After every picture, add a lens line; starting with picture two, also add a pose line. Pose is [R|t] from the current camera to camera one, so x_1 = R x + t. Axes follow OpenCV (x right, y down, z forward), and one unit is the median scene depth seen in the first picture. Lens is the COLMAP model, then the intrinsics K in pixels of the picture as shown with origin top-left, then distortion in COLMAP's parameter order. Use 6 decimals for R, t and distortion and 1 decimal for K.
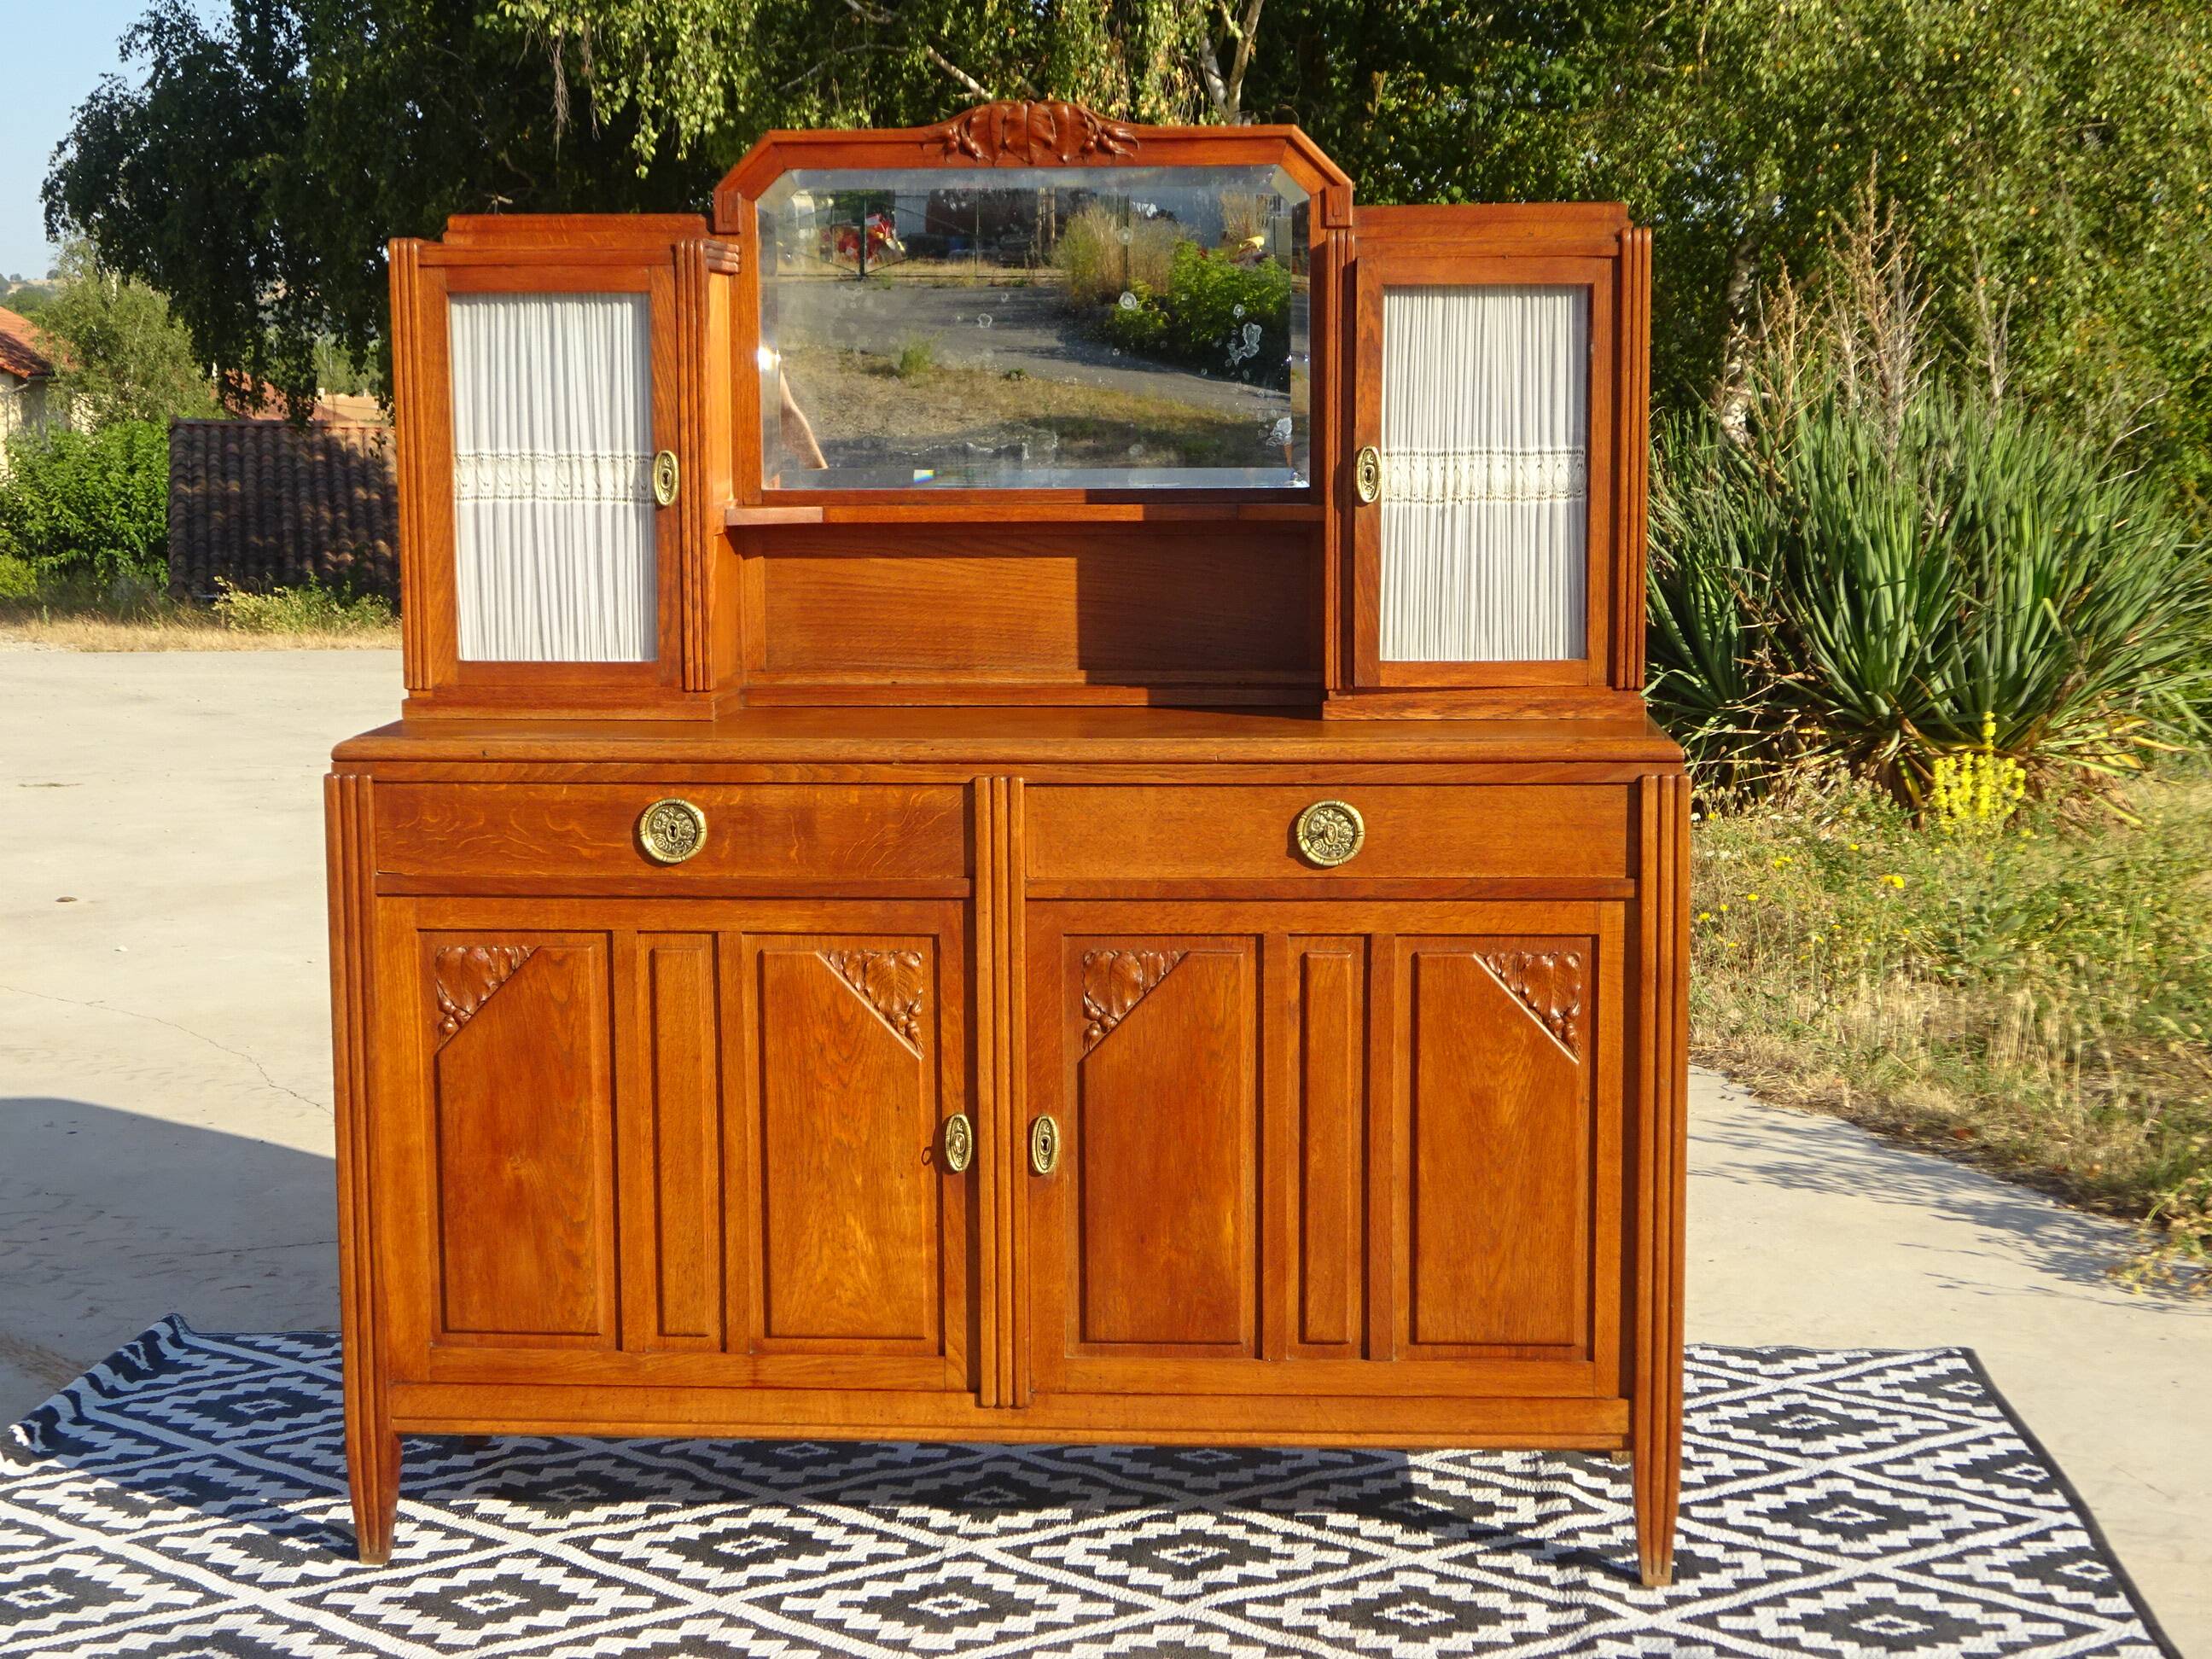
lens RADIAL K [[3481.2, 0, 1110.1], [0, 3481.2, 842.2], [0, 0, 1]] dist [0.022134, 0.000000]
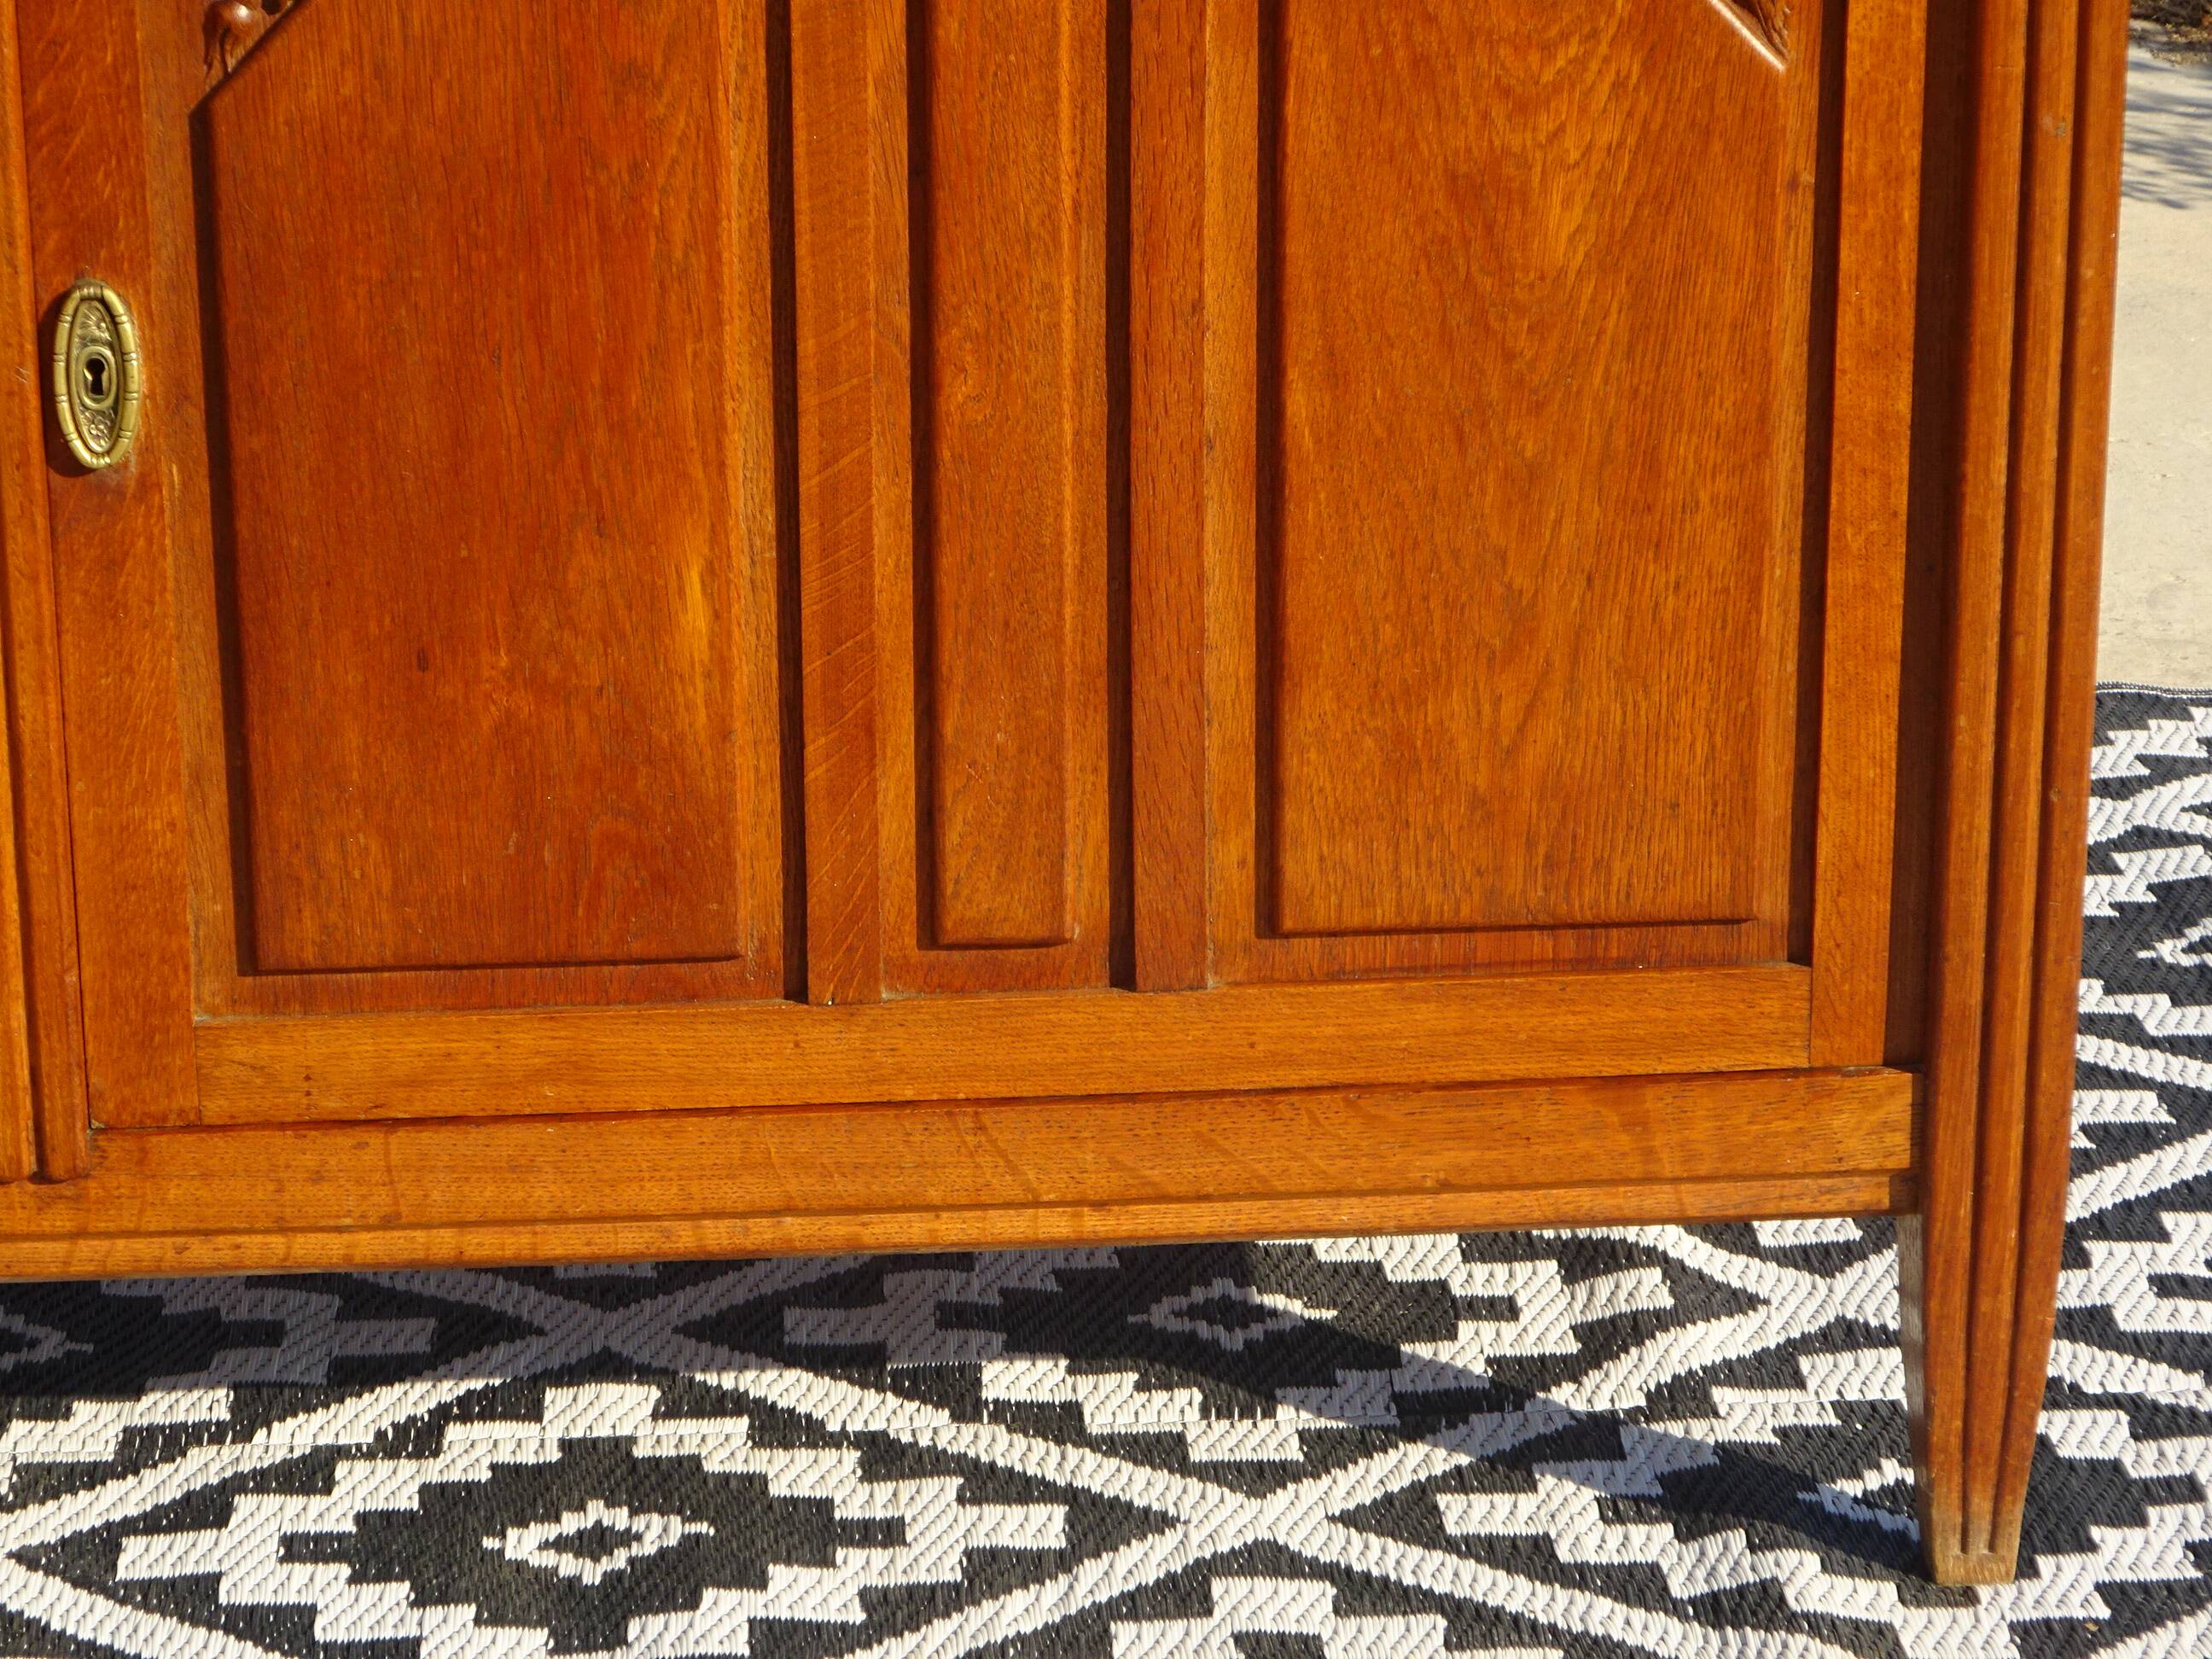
lens RADIAL K [[6598.2, 0, 1169.5], [0, 6598.2, 888.2], [0, 0, 1]] dist [0.004829, 0.000000]
pose [[0.989228, -0.048333, 0.138175, -0.007360], [0.013735, 0.970400, 0.241112, -0.009588], [-0.145739, -0.236617, 0.960610, 0.399853]]
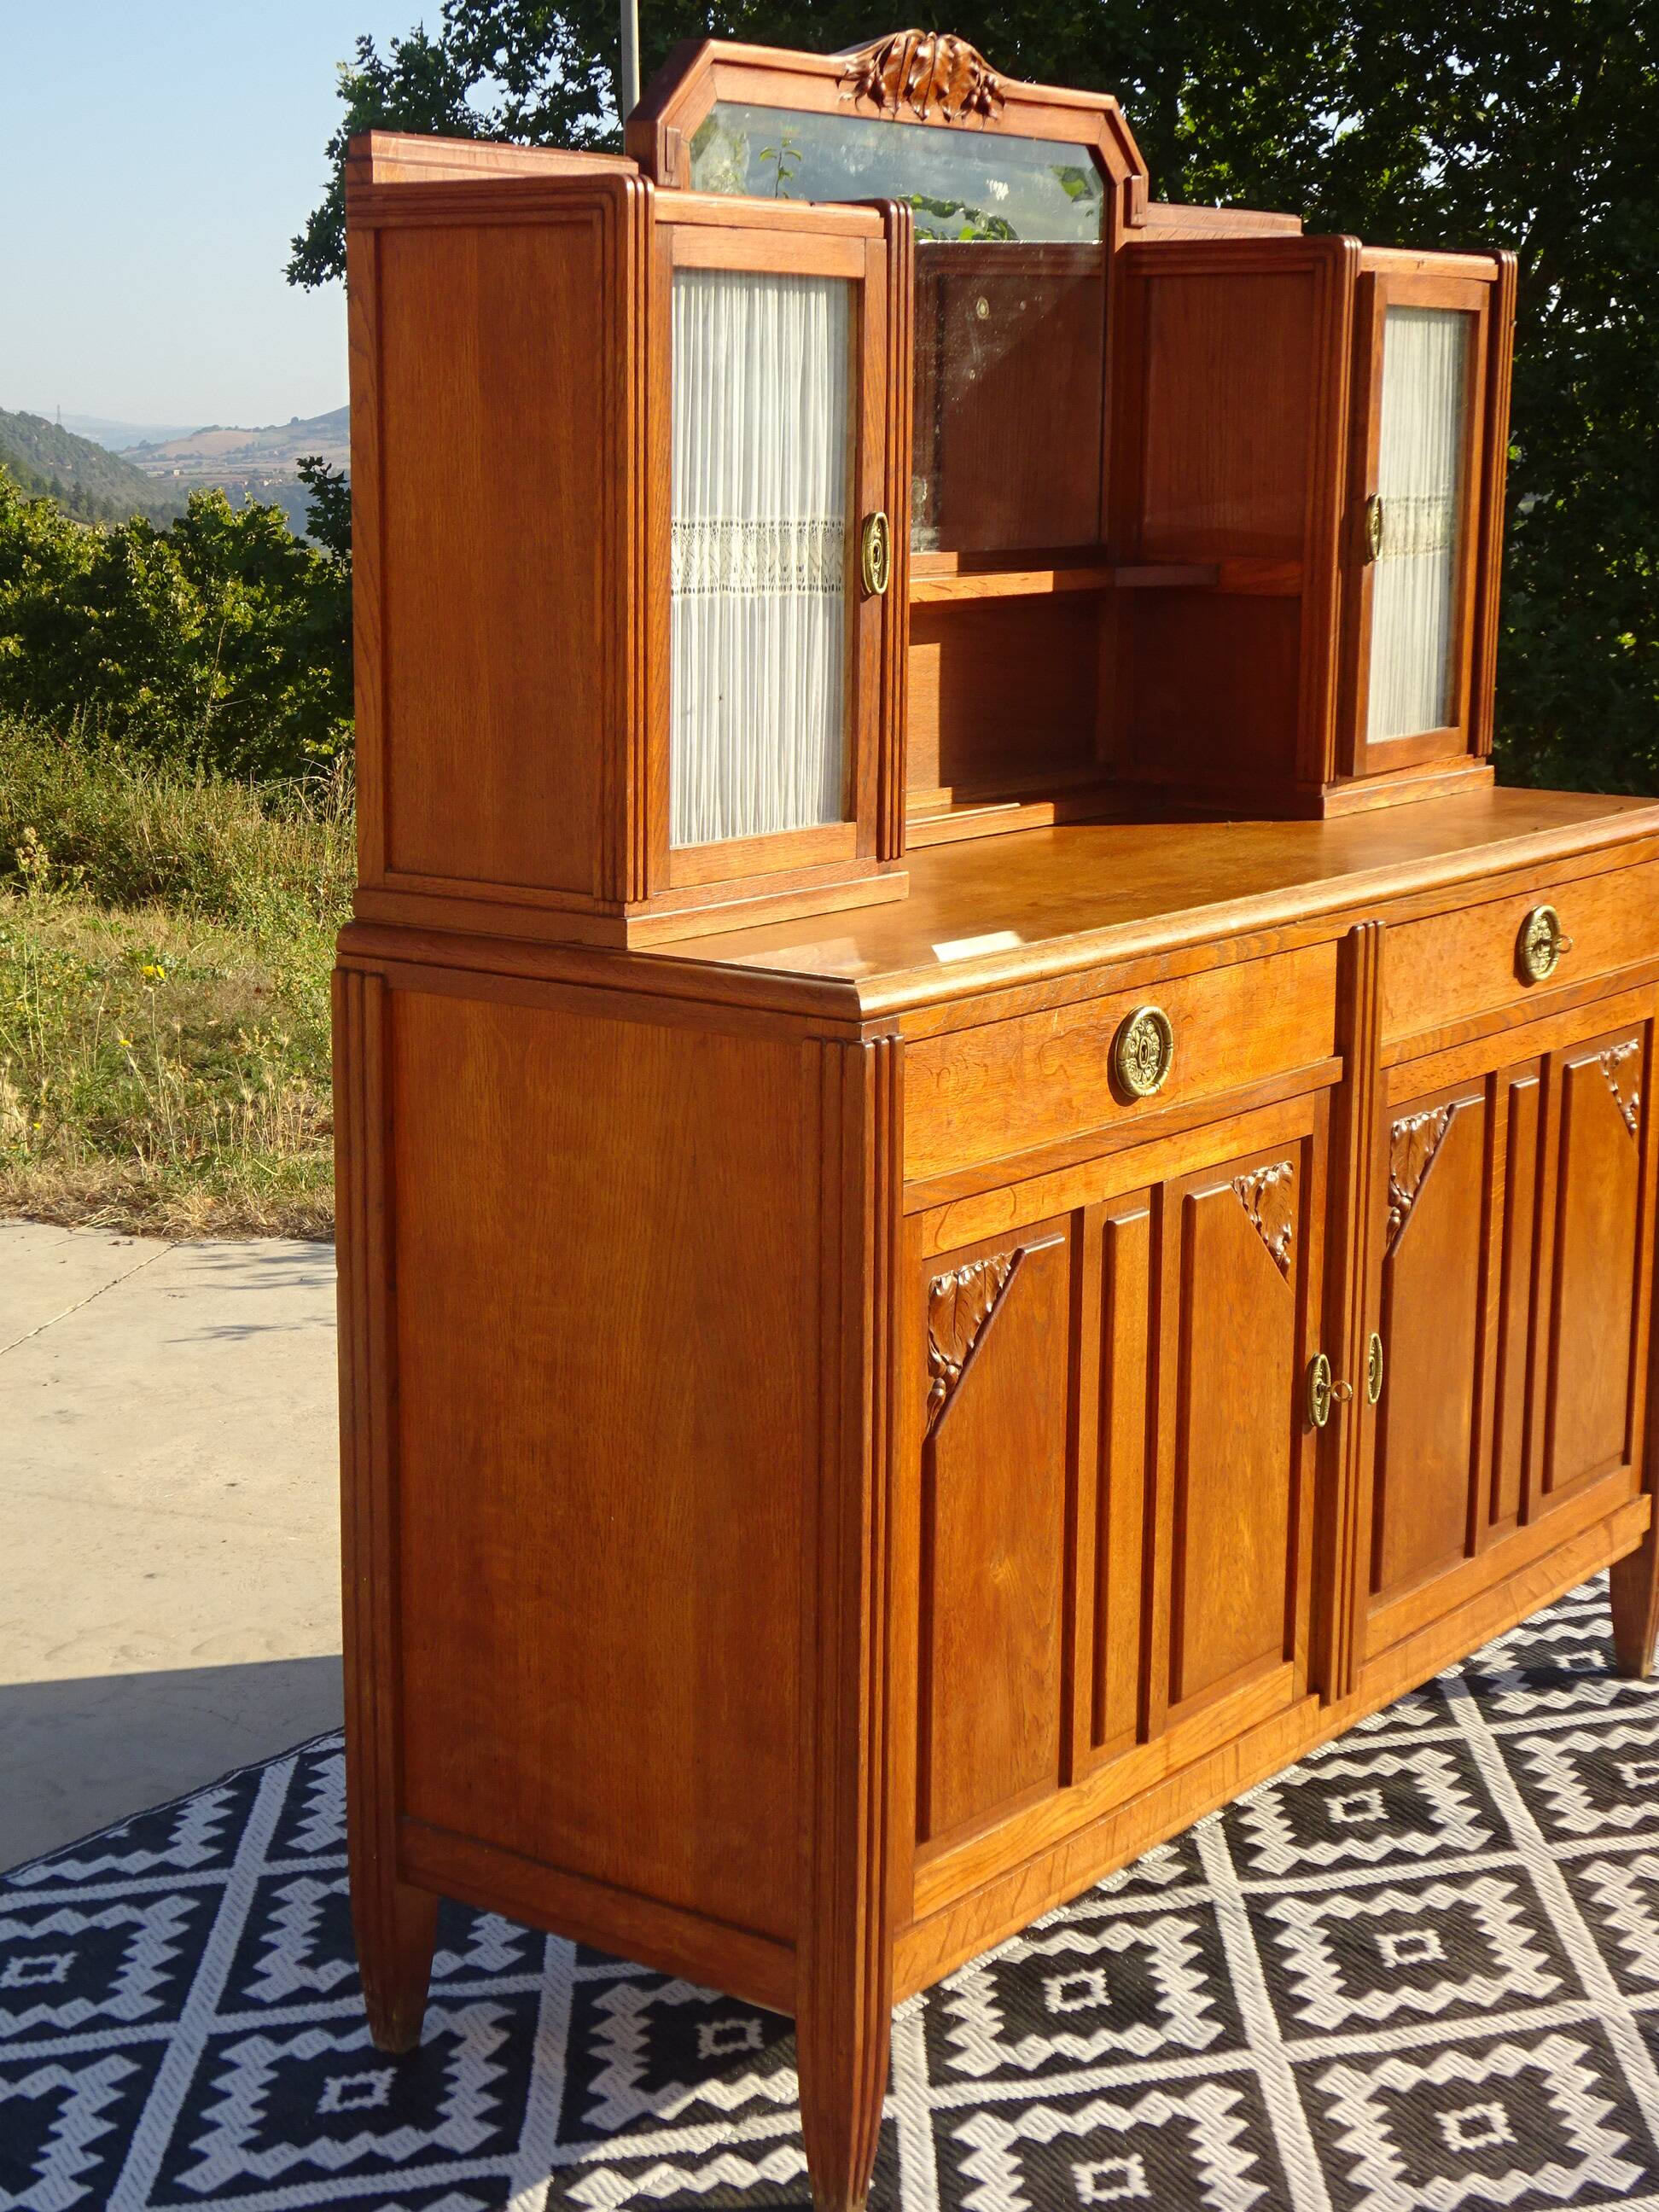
lens RADIAL K [[3481.2, 0, 853.7], [0, 3481.2, 1101.2], [0, 0, 1]] dist [0.022134, 0.000000]
pose [[0.531929, -0.154711, 0.832536, -0.734676], [0.094830, 0.987867, 0.122987, -0.084183], [-0.841463, 0.013529, 0.540146, 0.647301]]
